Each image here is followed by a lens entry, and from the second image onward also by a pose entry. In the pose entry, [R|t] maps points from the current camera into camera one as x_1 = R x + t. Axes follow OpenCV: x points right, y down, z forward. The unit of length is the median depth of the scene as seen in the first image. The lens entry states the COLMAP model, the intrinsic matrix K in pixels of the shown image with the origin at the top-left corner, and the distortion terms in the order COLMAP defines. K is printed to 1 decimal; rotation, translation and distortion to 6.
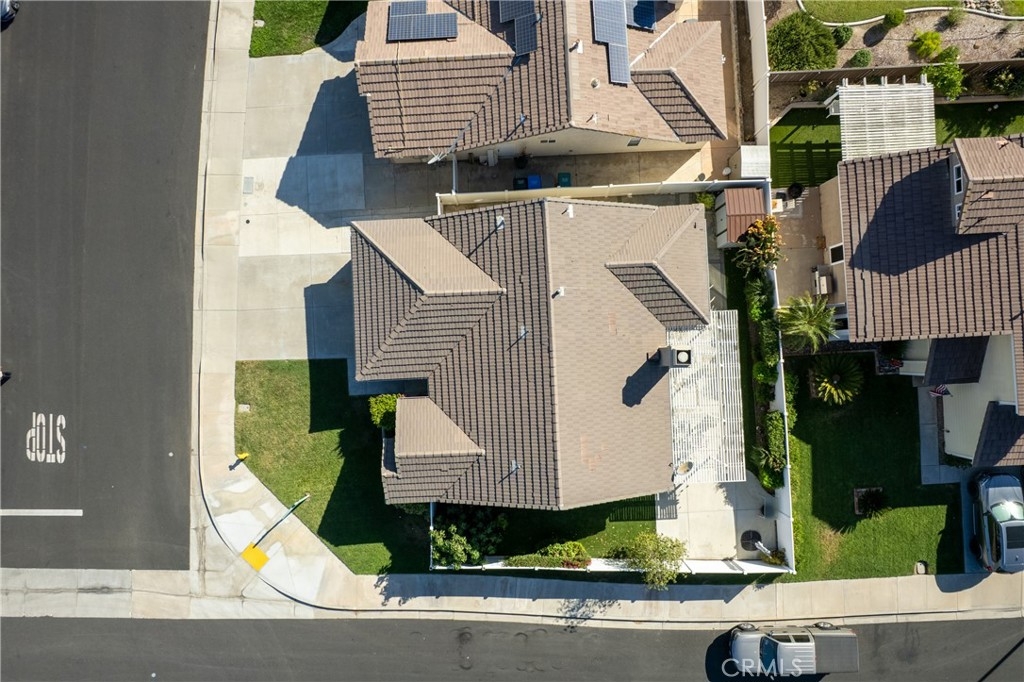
lens RADIAL K [[653.5, 0, 512.0], [0, 653.5, 341.0], [0, 0, 1]] dist [-0.073883, 0.069030]
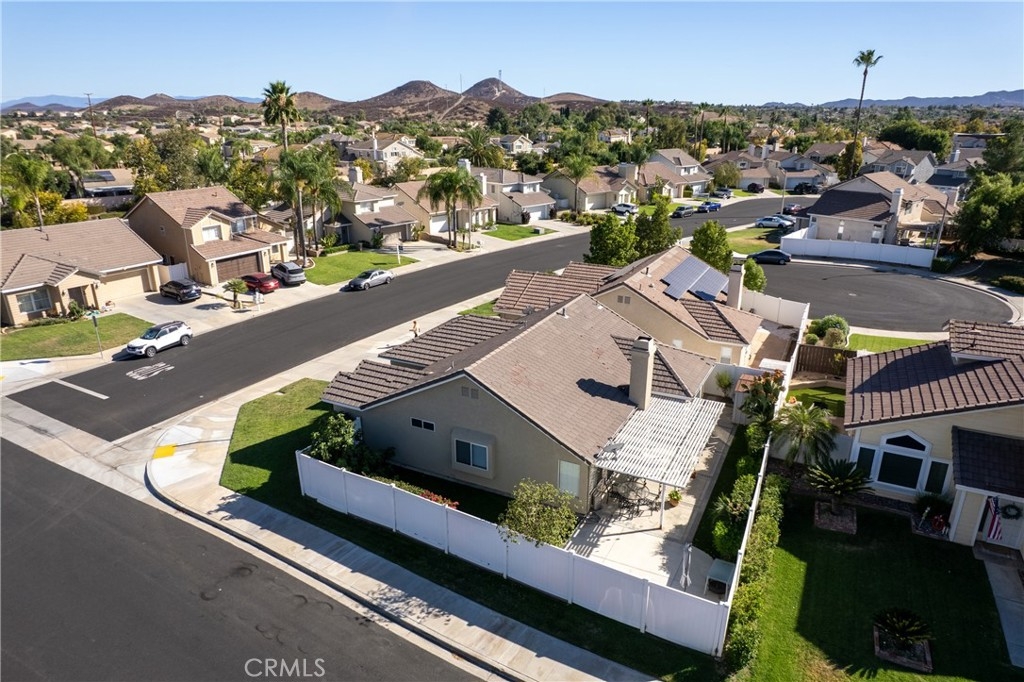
lens RADIAL K [[653.5, 0, 512.0], [0, 653.5, 341.0], [0, 0, 1]] dist [-0.073883, 0.069030]
pose [[0.866152, 0.164658, -0.471877, 0.472338], [-0.499732, 0.298450, -0.813139, 0.809429], [0.006941, 0.940115, 0.340788, 0.528179]]
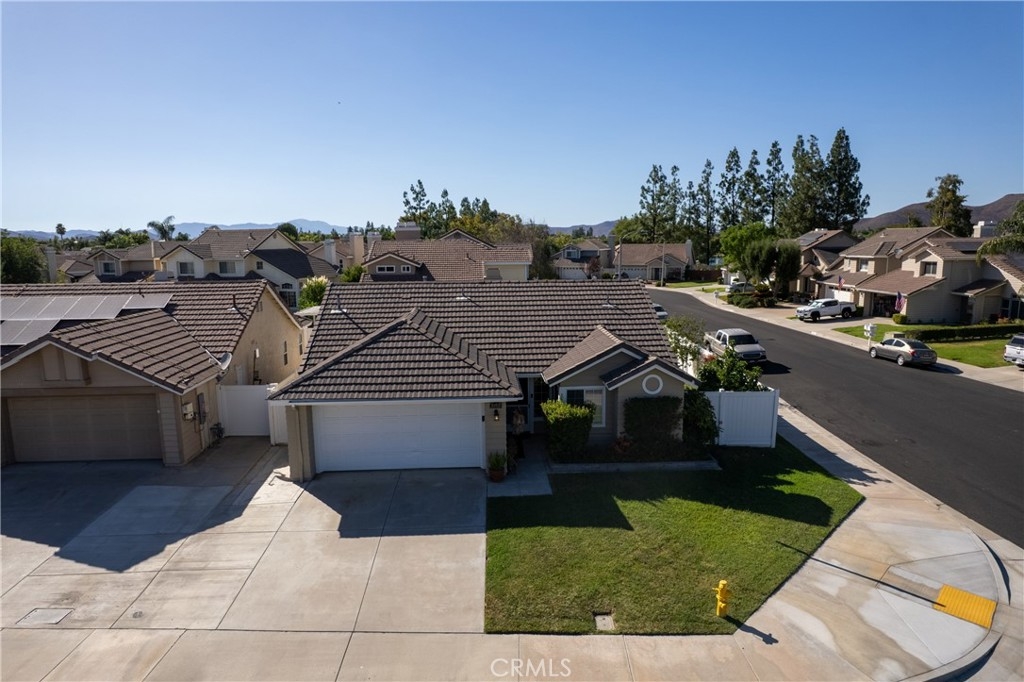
lens RADIAL K [[653.5, 0, 512.0], [0, 653.5, 341.0], [0, 0, 1]] dist [-0.073883, 0.069030]
pose [[-0.004786, -0.152744, 0.988254, -0.782236], [0.999978, 0.003712, 0.005416, 0.044458], [-0.004496, 0.988259, 0.152723, 0.776695]]
